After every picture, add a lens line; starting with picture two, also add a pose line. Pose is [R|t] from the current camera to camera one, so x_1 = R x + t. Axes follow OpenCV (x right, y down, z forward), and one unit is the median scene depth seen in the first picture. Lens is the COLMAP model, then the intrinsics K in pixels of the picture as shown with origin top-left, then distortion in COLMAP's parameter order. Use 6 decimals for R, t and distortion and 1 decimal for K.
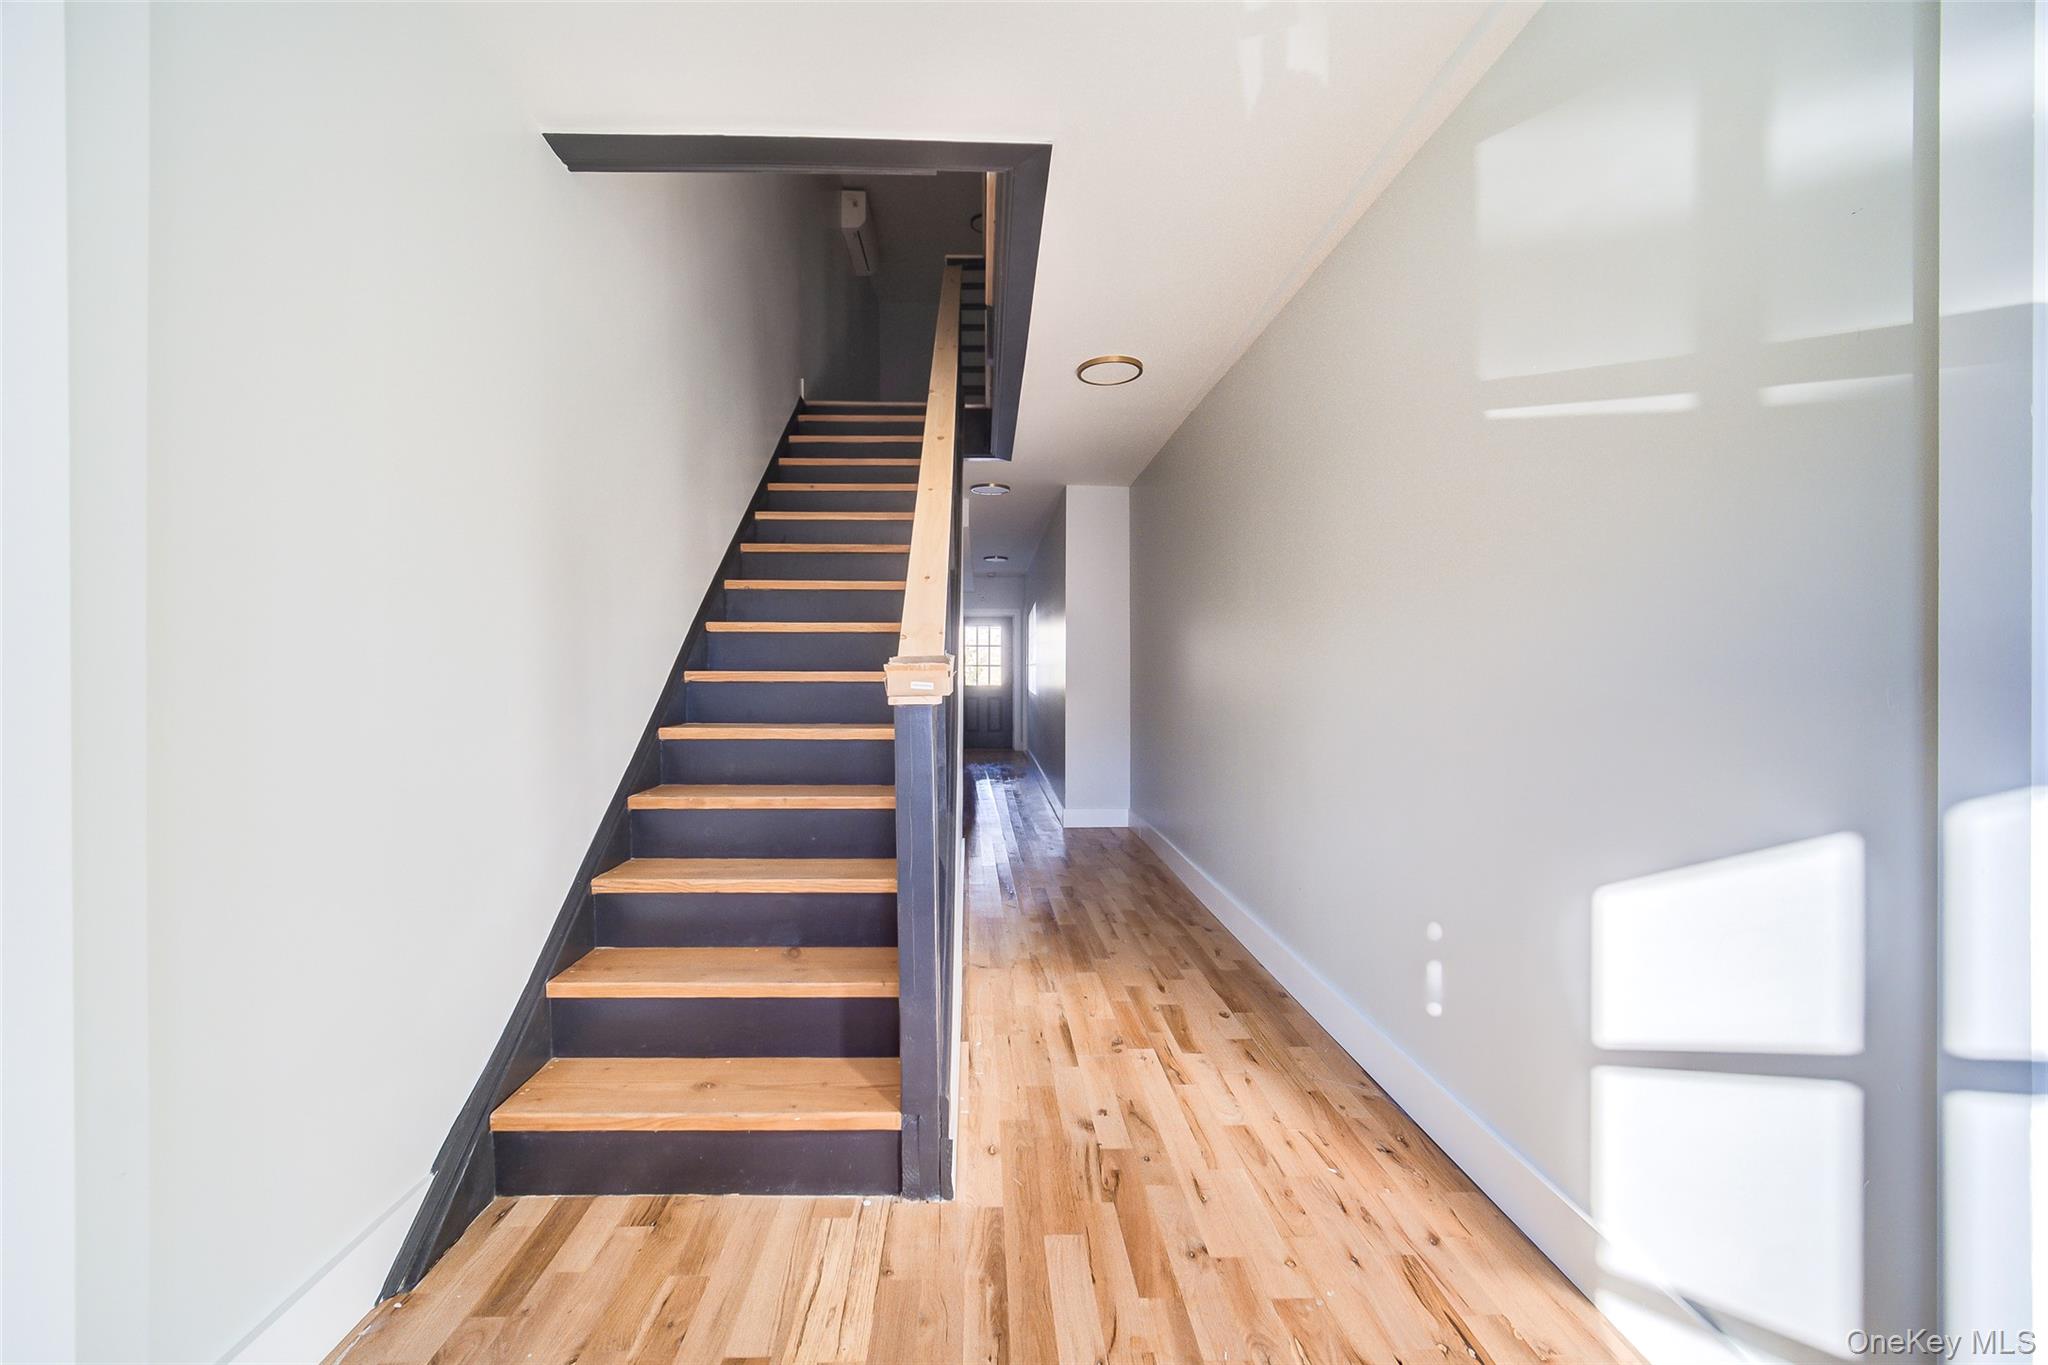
lens RADIAL K [[822.9, 0, 1028.7], [0, 822.9, 674.3], [0, 0, 1]] dist [0.004536, -0.002184]
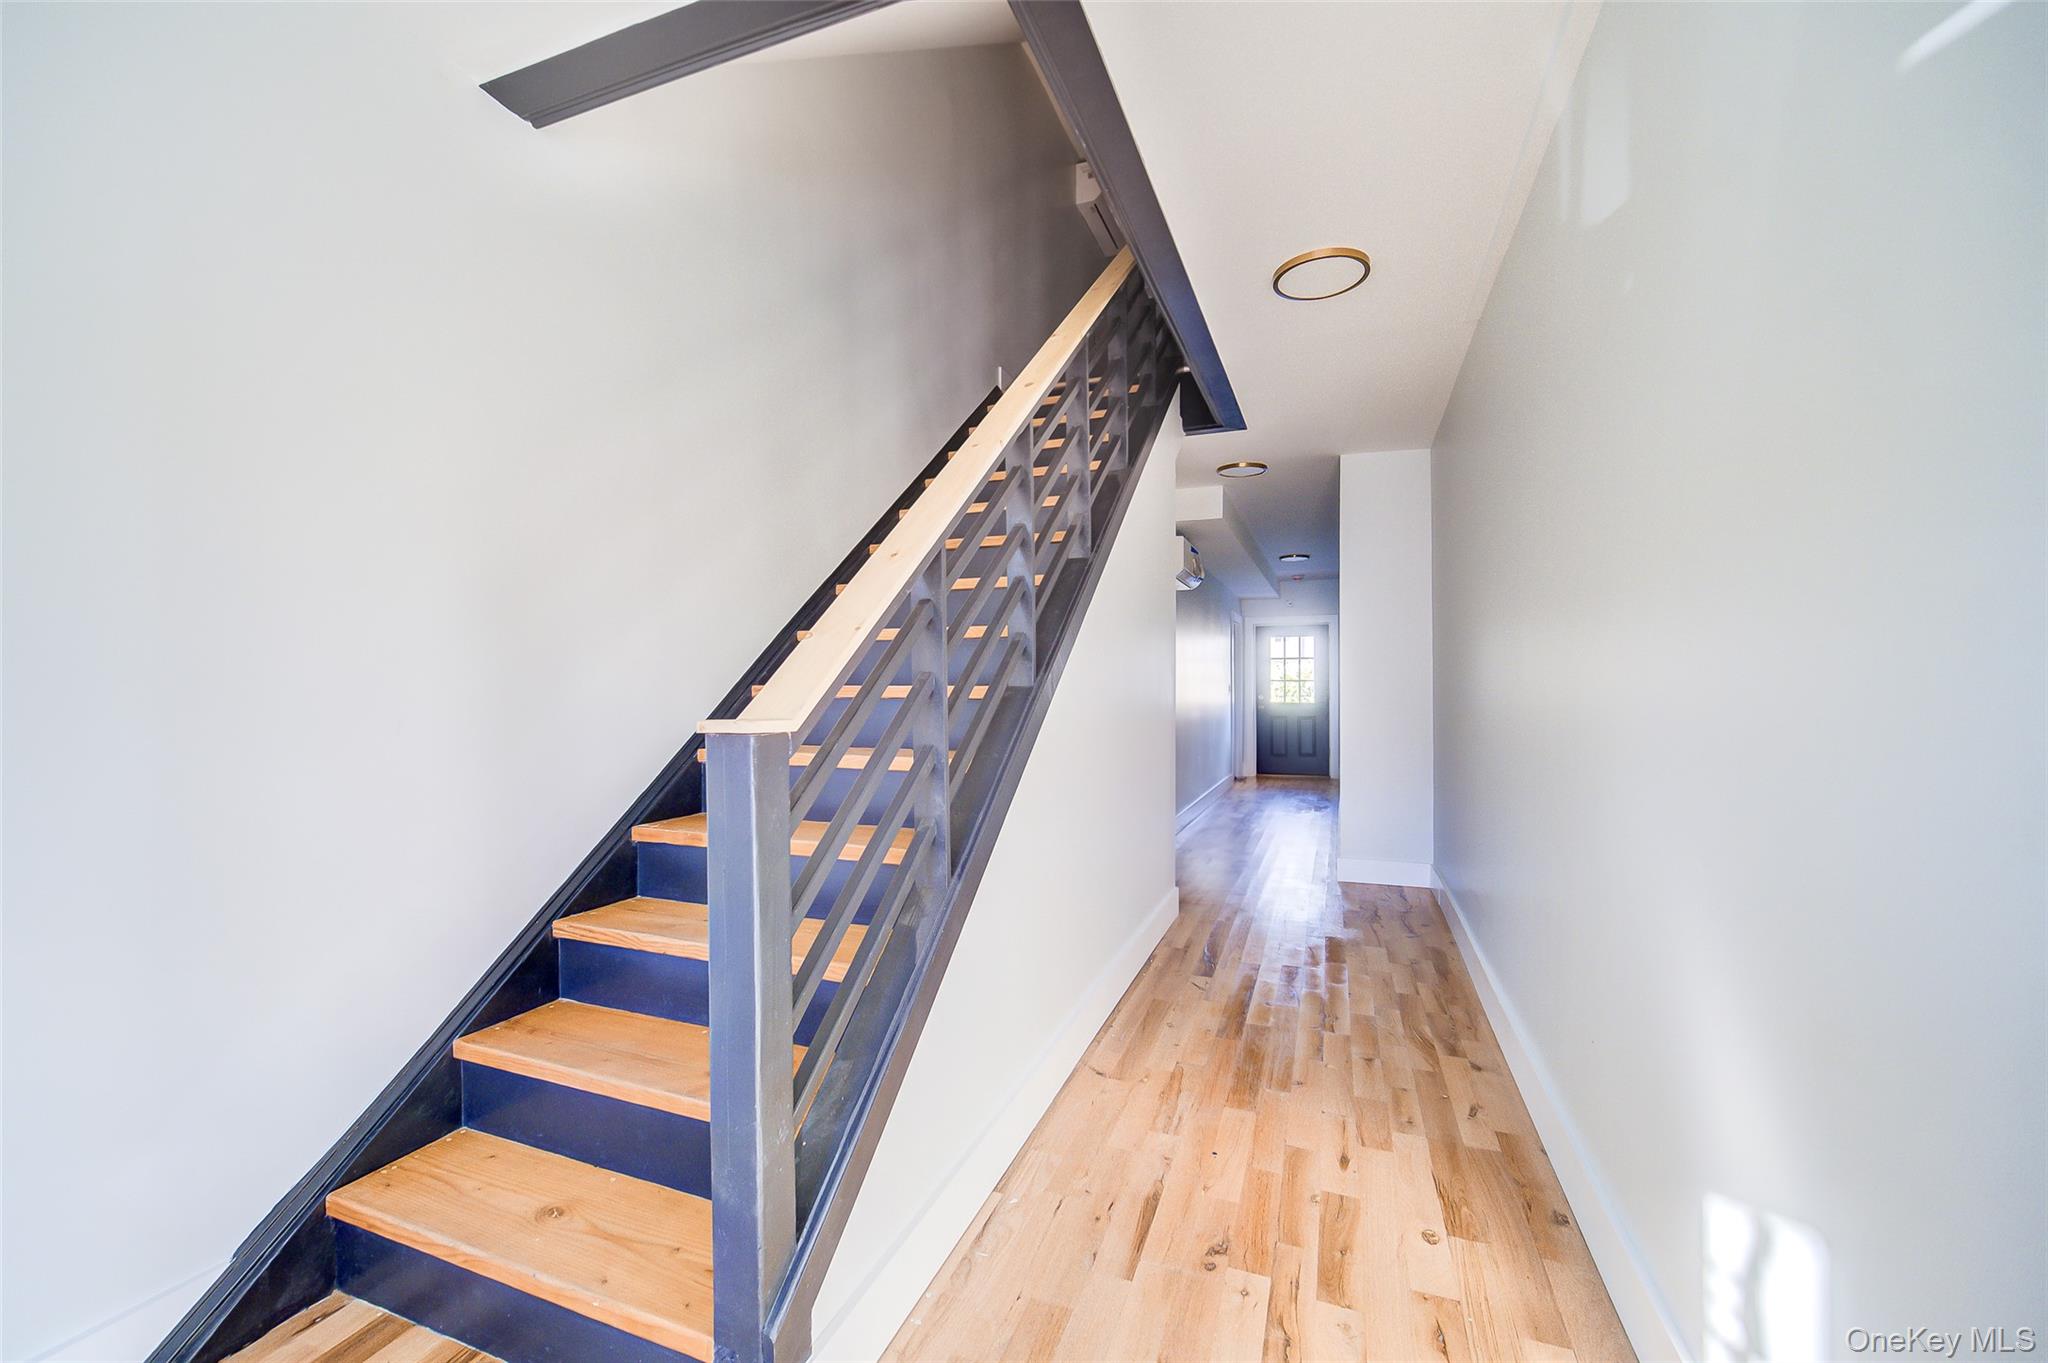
lens RADIAL K [[830.0, 0, 1010.1], [0, 830.0, 685.9], [0, 0, 1]] dist [0.001759, 0.000043]
pose [[0.906717, -0.002135, -0.421734, 0.184109], [-0.000447, 0.999982, -0.006024, 0.001558], [0.421739, 0.005651, 0.906700, 0.253460]]
